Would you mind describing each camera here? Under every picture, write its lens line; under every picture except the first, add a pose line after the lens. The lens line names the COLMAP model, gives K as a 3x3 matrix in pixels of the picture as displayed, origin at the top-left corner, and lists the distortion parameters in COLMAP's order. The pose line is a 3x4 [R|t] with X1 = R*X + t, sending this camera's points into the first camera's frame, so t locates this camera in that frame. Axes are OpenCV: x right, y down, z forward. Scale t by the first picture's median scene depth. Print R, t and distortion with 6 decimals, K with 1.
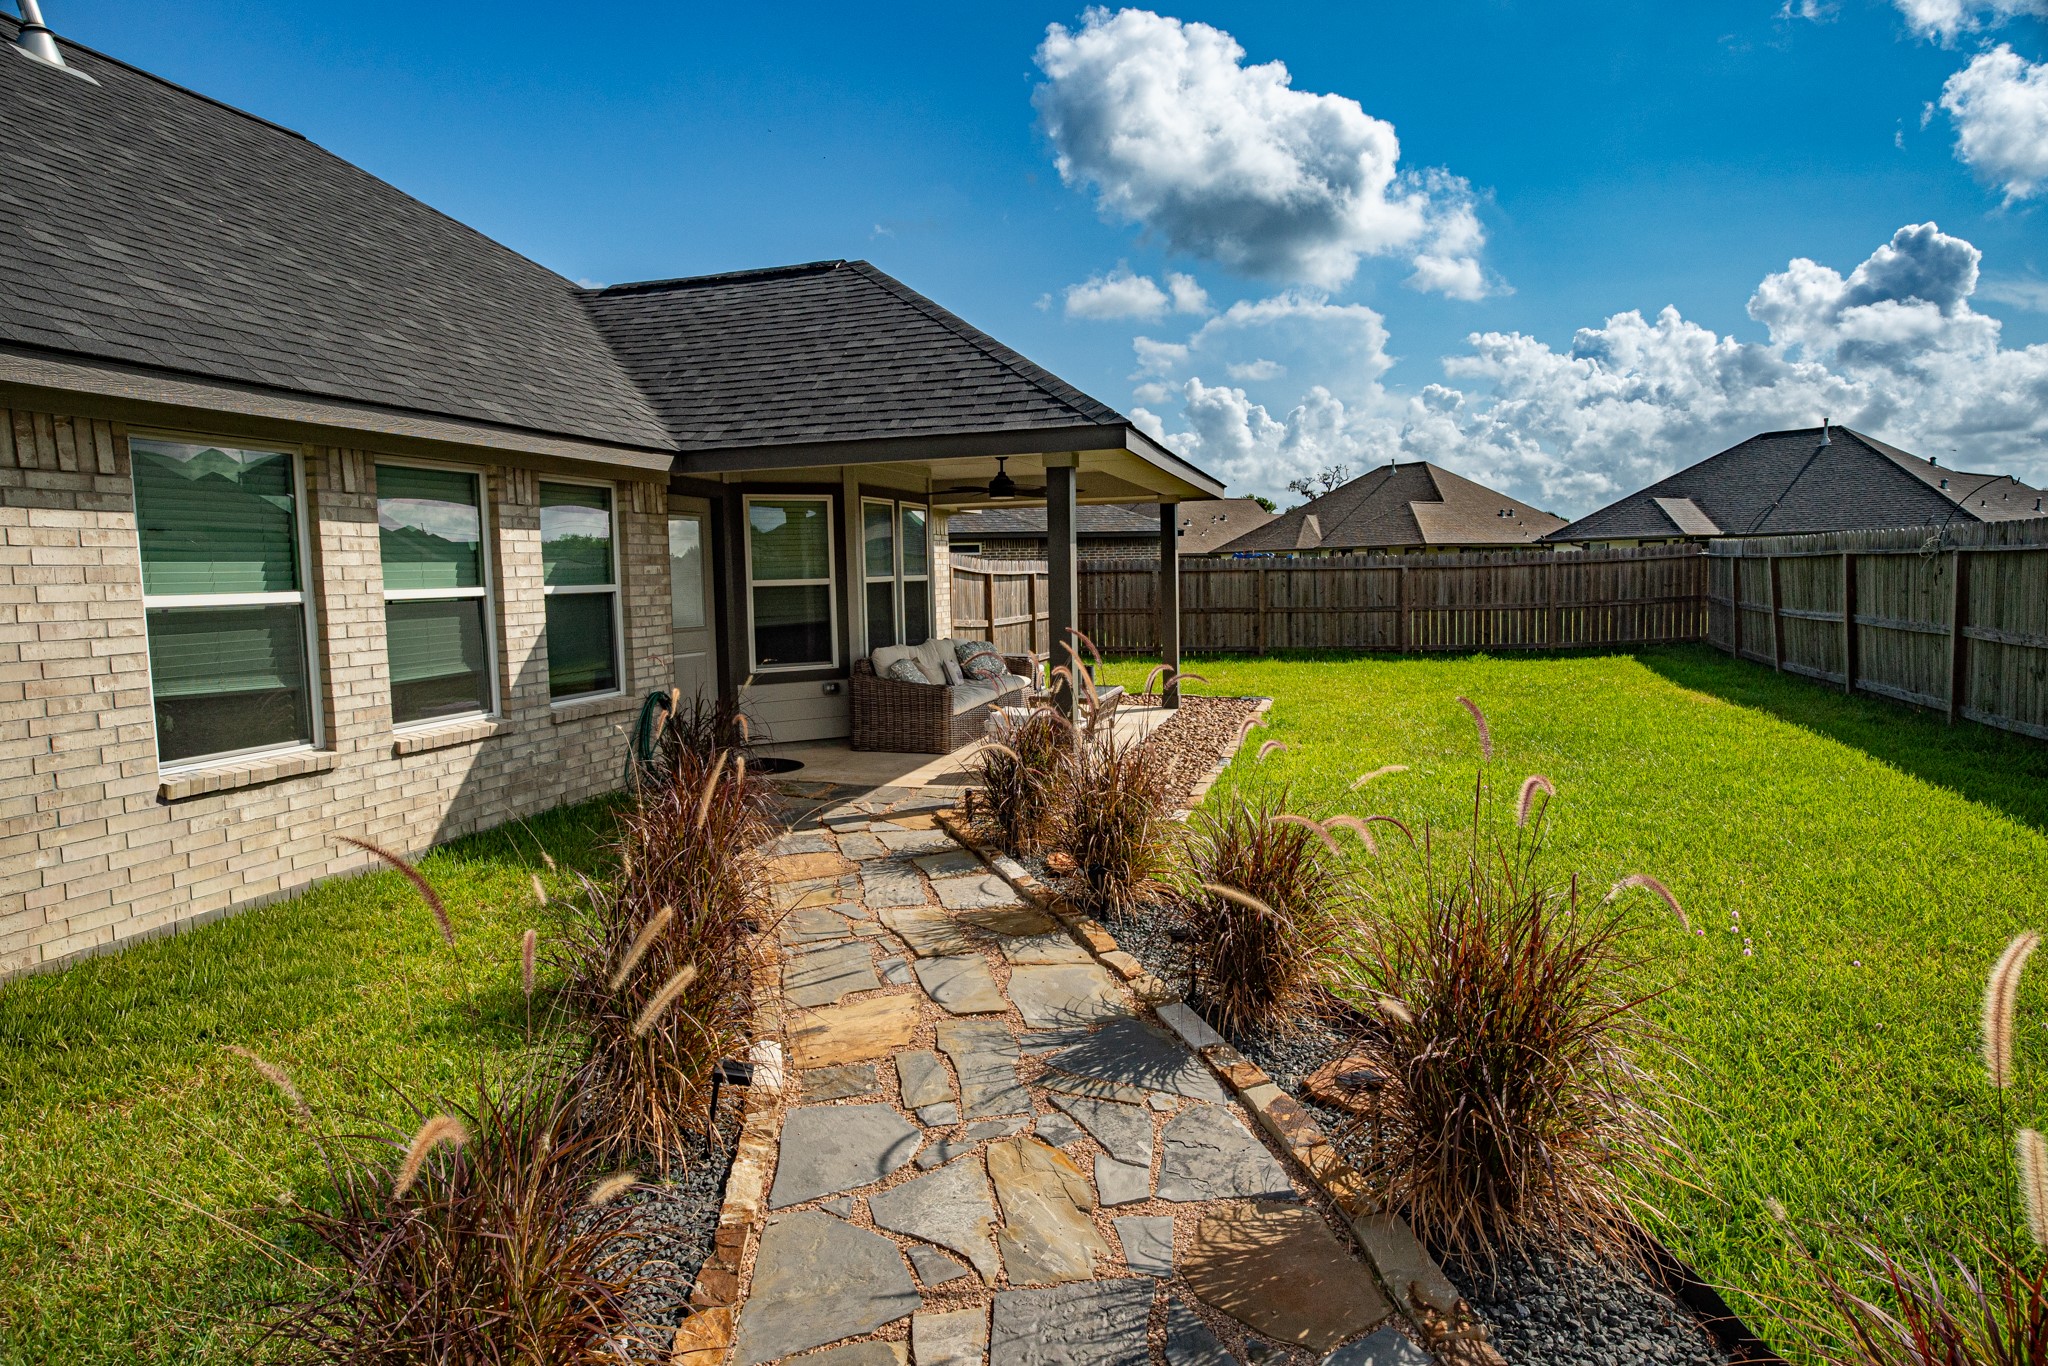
lens RADIAL K [[1142.8, 0, 1024.0], [0, 1142.8, 683.0], [0, 0, 1]] dist [-0.005038, 0.000632]
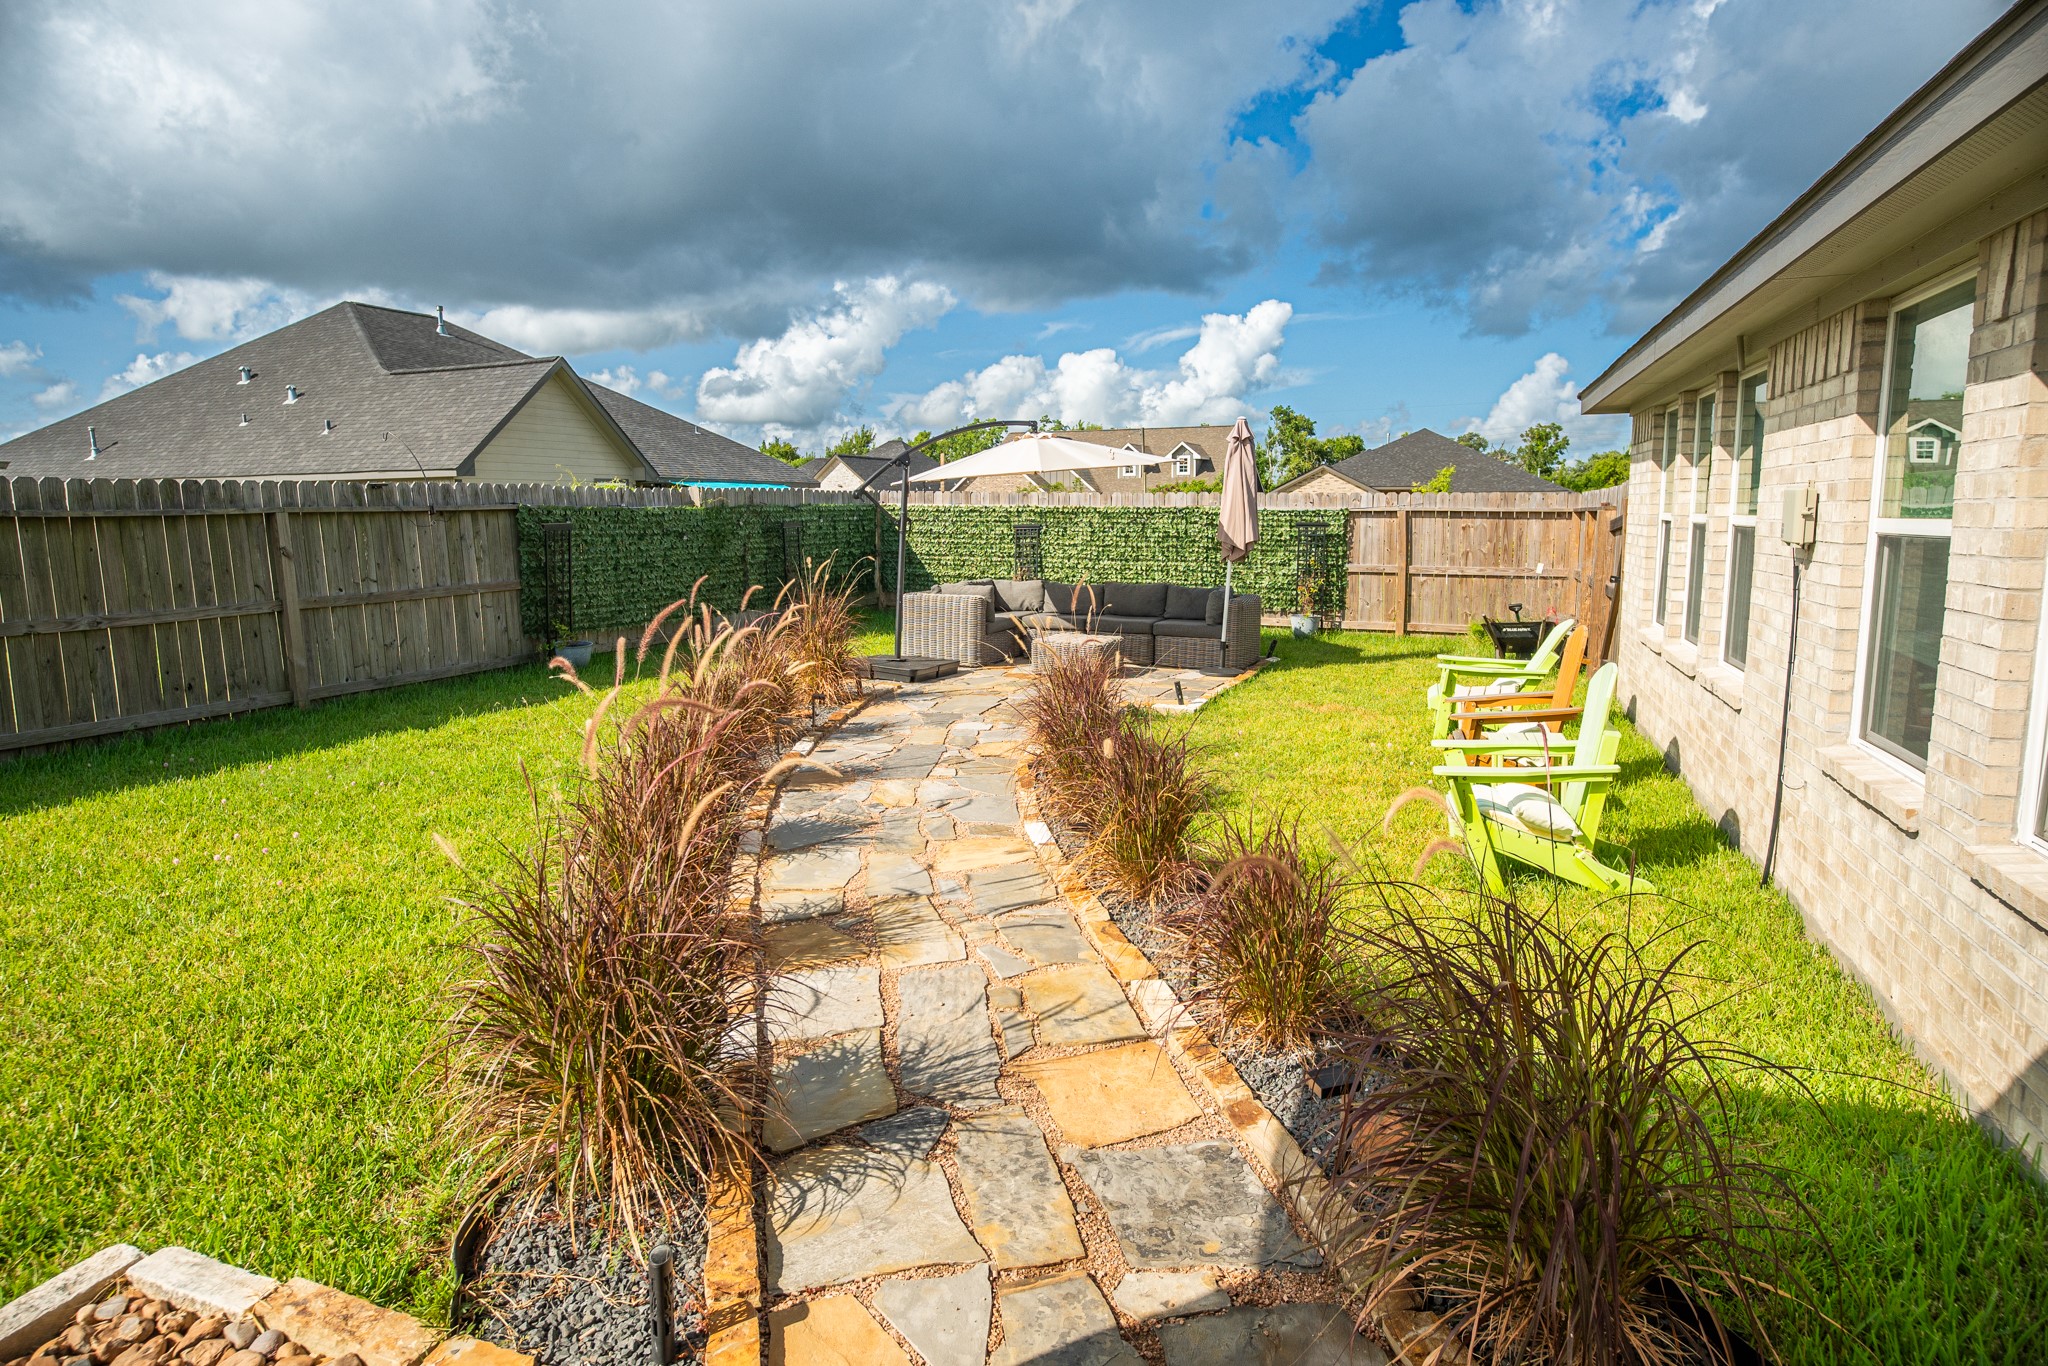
lens RADIAL K [[1142.8, 0, 1024.0], [0, 1142.8, 683.0], [0, 0, 1]] dist [-0.005038, 0.000632]
pose [[-0.996460, 0.014192, 0.082860, -0.205083], [0.034484, 0.967913, 0.248908, -0.152427], [-0.076669, 0.250884, -0.964976, 1.492211]]
